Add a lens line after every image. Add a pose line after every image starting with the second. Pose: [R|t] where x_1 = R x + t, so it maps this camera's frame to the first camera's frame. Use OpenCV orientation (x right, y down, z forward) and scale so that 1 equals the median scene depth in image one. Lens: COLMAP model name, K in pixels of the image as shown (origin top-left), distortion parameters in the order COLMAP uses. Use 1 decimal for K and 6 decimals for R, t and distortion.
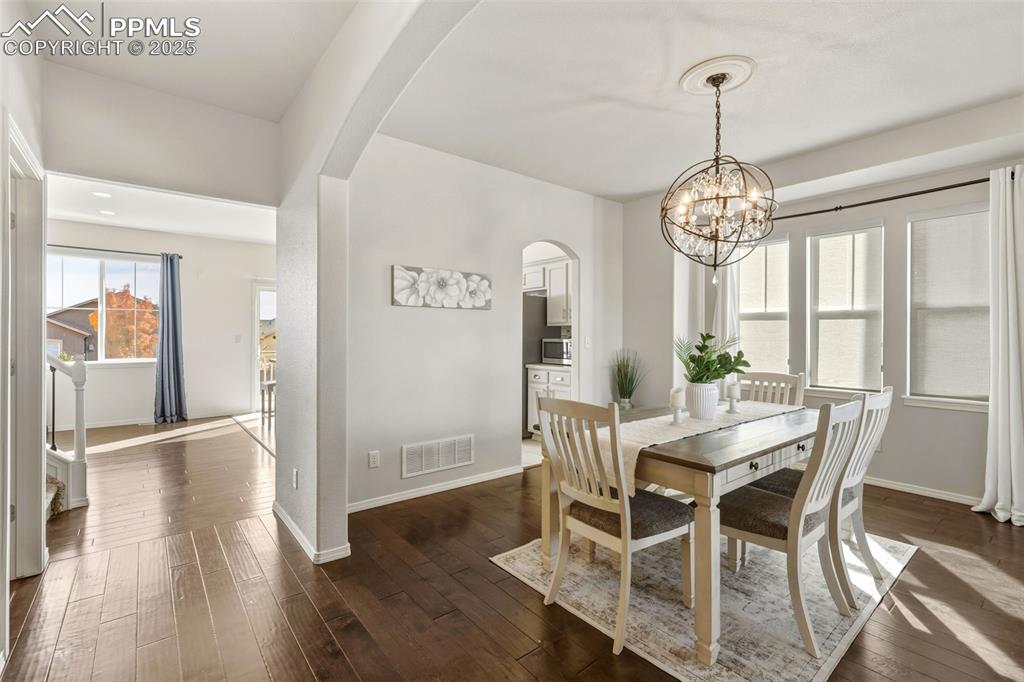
lens RADIAL K [[461.1, 0, 509.2], [0, 461.1, 334.8], [0, 0, 1]] dist [0.001304, 0.000096]
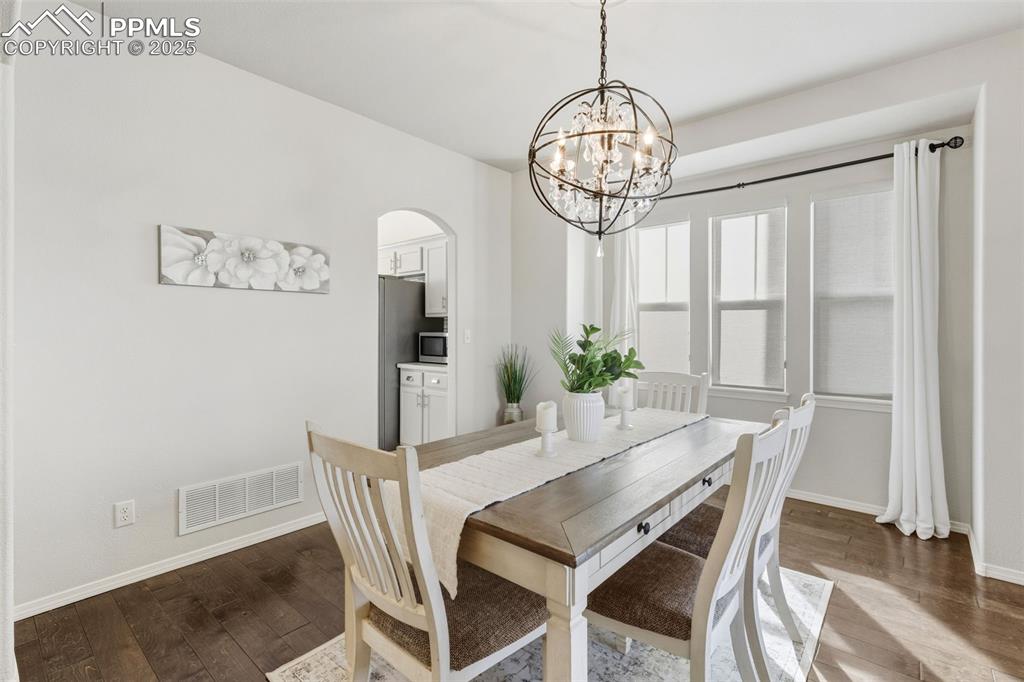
lens RADIAL K [[470.2, 0, 510.4], [0, 470.2, 328.2], [0, 0, 1]] dist [0.002090, 0.000147]
pose [[0.983460, -0.000590, 0.181123, 0.138586], [0.000698, 1.000000, -0.000531, 0.002522], [-0.181123, 0.000648, 0.983460, 0.233800]]
